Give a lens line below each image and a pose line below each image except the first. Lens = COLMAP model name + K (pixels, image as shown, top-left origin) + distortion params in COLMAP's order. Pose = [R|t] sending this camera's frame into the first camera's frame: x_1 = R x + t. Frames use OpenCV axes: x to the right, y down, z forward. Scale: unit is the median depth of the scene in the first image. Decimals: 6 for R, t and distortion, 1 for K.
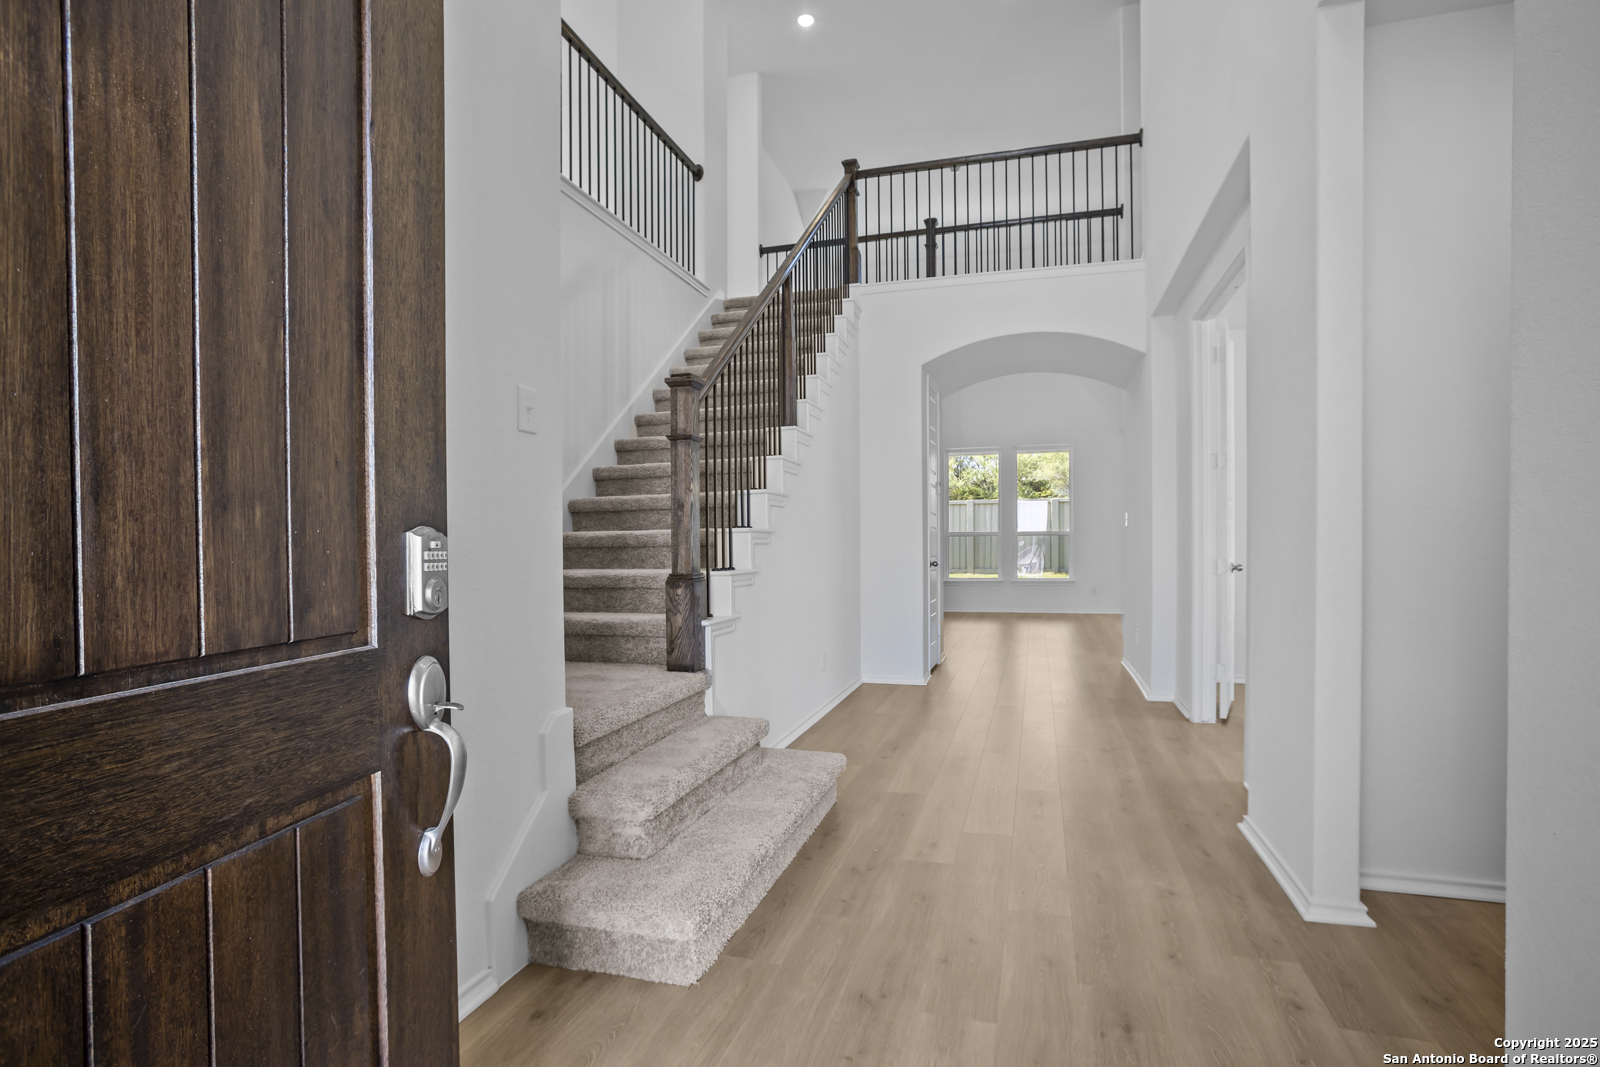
lens RADIAL K [[749.7, 0, 802.3], [0, 749.7, 549.1], [0, 0, 1]] dist [0.026924, -0.000158]
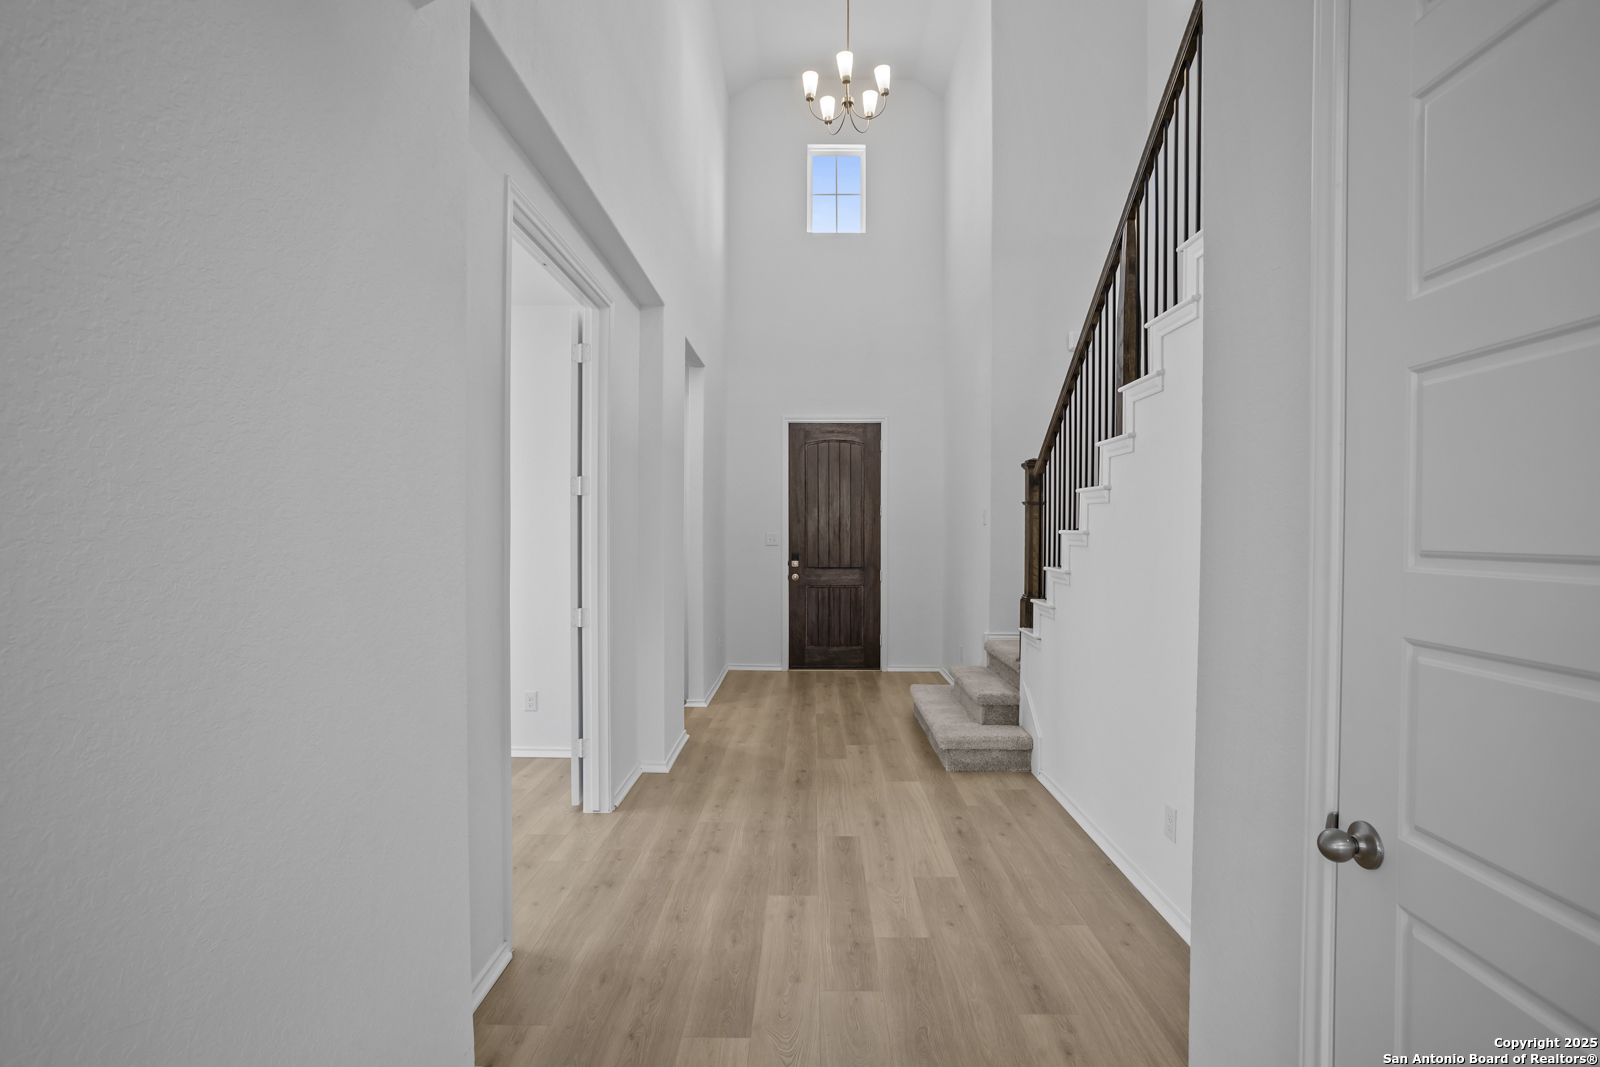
lens RADIAL K [[749.7, 0, 802.3], [0, 749.7, 549.1], [0, 0, 1]] dist [0.026924, -0.000158]
pose [[-0.958286, 0.004789, -0.285772, 0.805841], [-0.005235, 0.999398, 0.034303, -0.117287], [0.285765, 0.034368, -0.957683, 2.650676]]
